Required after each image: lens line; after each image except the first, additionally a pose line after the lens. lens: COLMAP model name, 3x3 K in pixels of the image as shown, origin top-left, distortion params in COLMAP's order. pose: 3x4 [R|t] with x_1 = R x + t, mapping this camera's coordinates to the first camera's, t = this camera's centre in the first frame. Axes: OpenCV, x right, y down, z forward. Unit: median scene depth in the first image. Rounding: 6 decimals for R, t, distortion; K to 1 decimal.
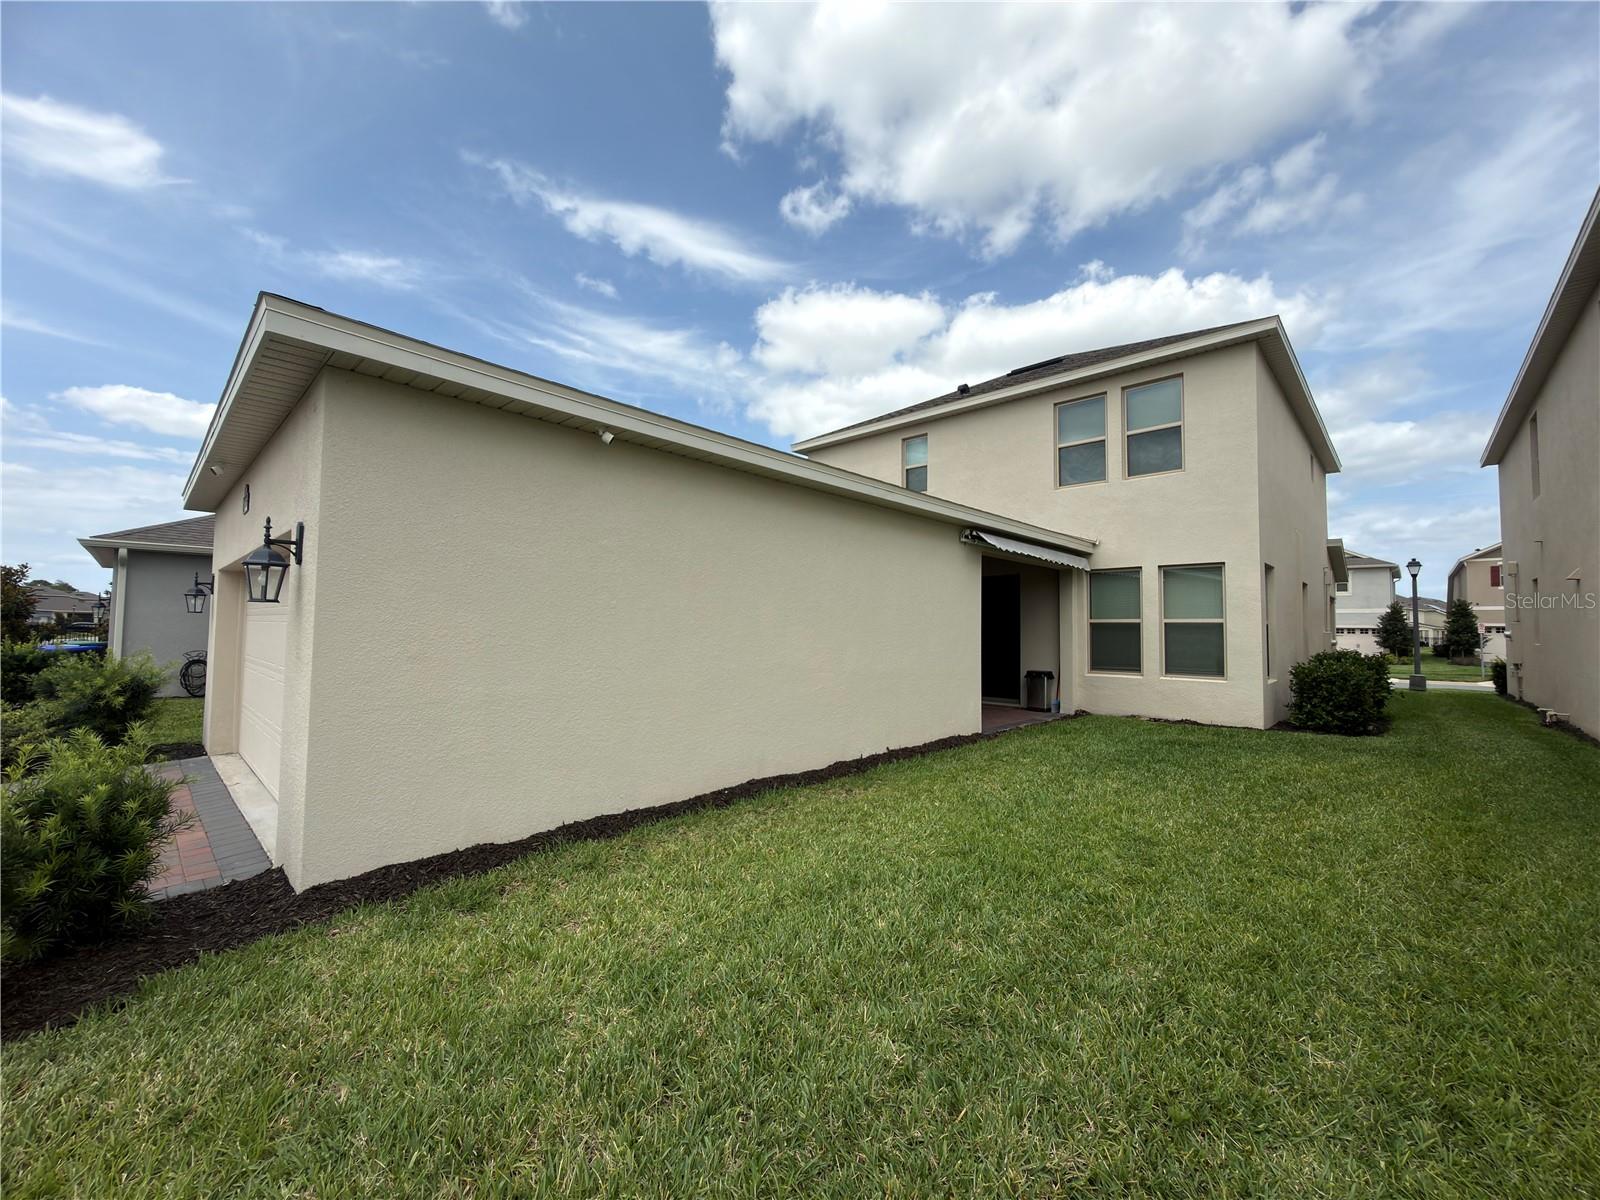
lens RADIAL K [[639.5, 0, 795.4], [0, 639.5, 602.1], [0, 0, 1]] dist [0.000690, 0.000238]
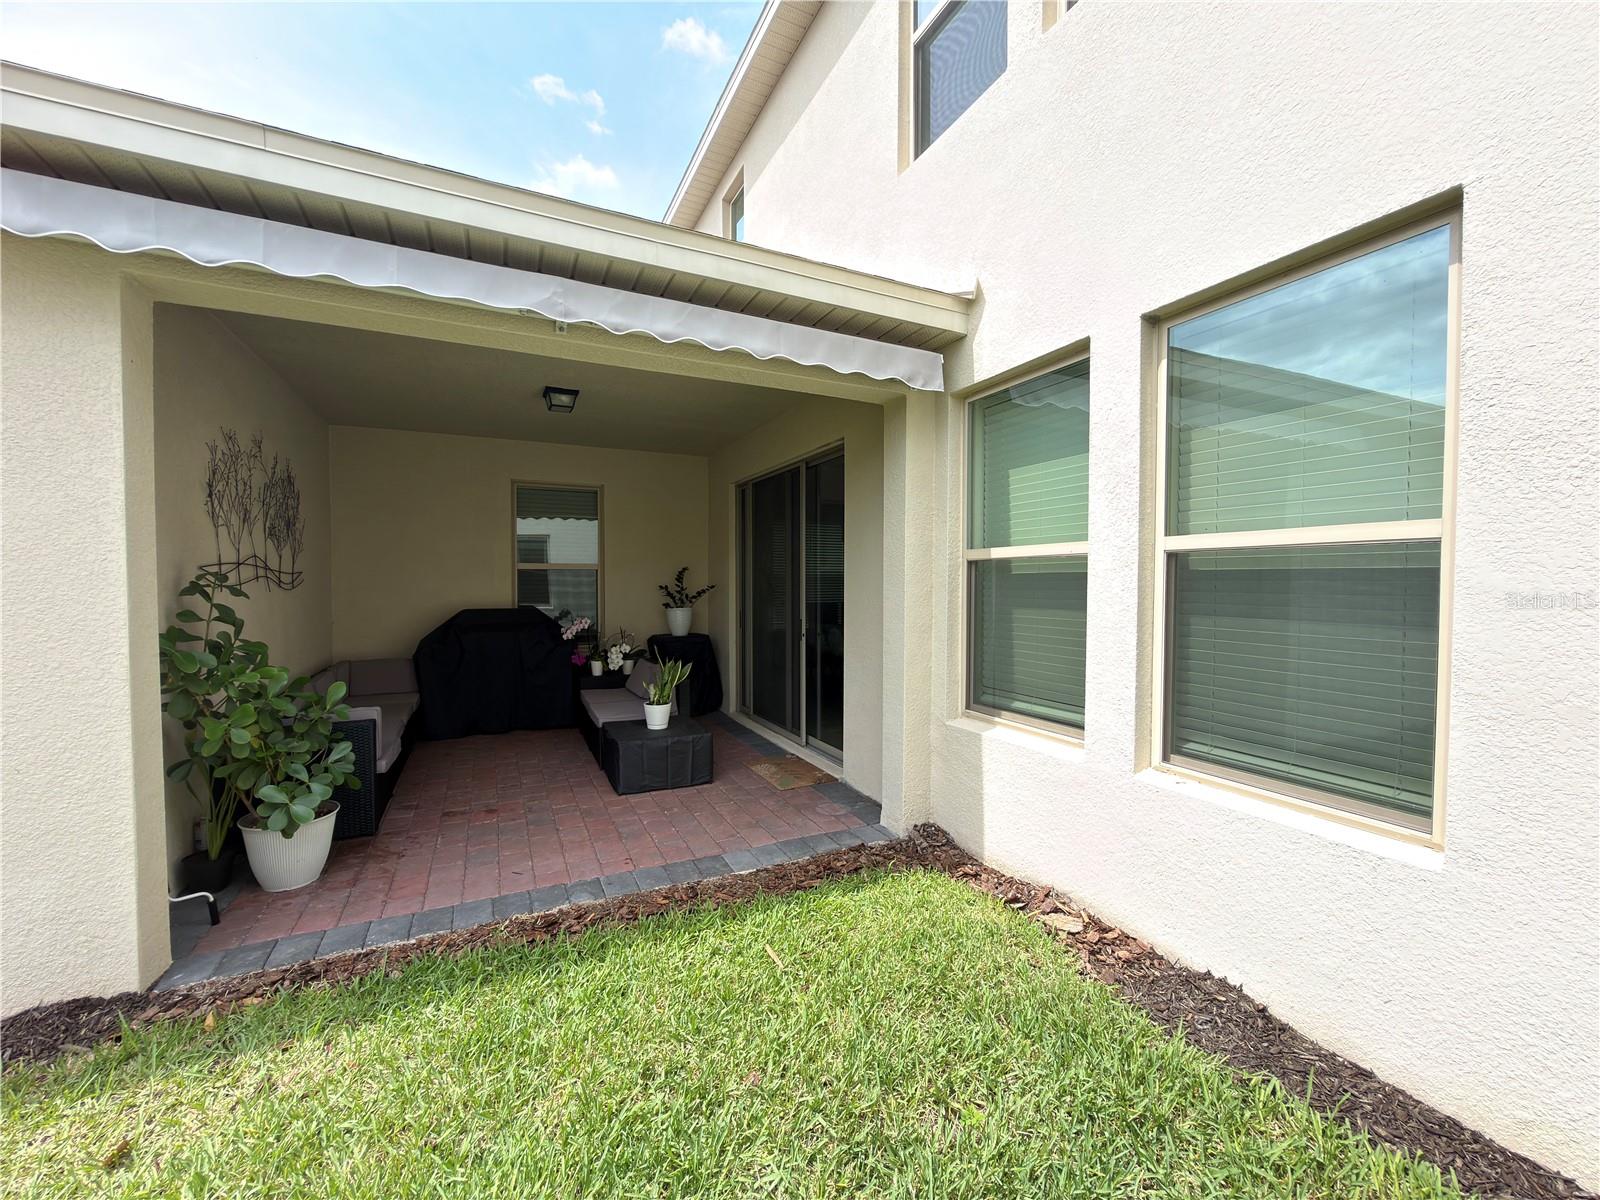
lens RADIAL K [[639.5, 0, 811.1], [0, 639.5, 602.1], [0, 0, 1]] dist [0.000690, 0.000238]
pose [[0.944196, 0.000287, -0.329385, 0.514902], [0.027401, 0.996465, 0.079413, 0.027462], [0.328244, -0.084007, 0.940850, 0.698974]]
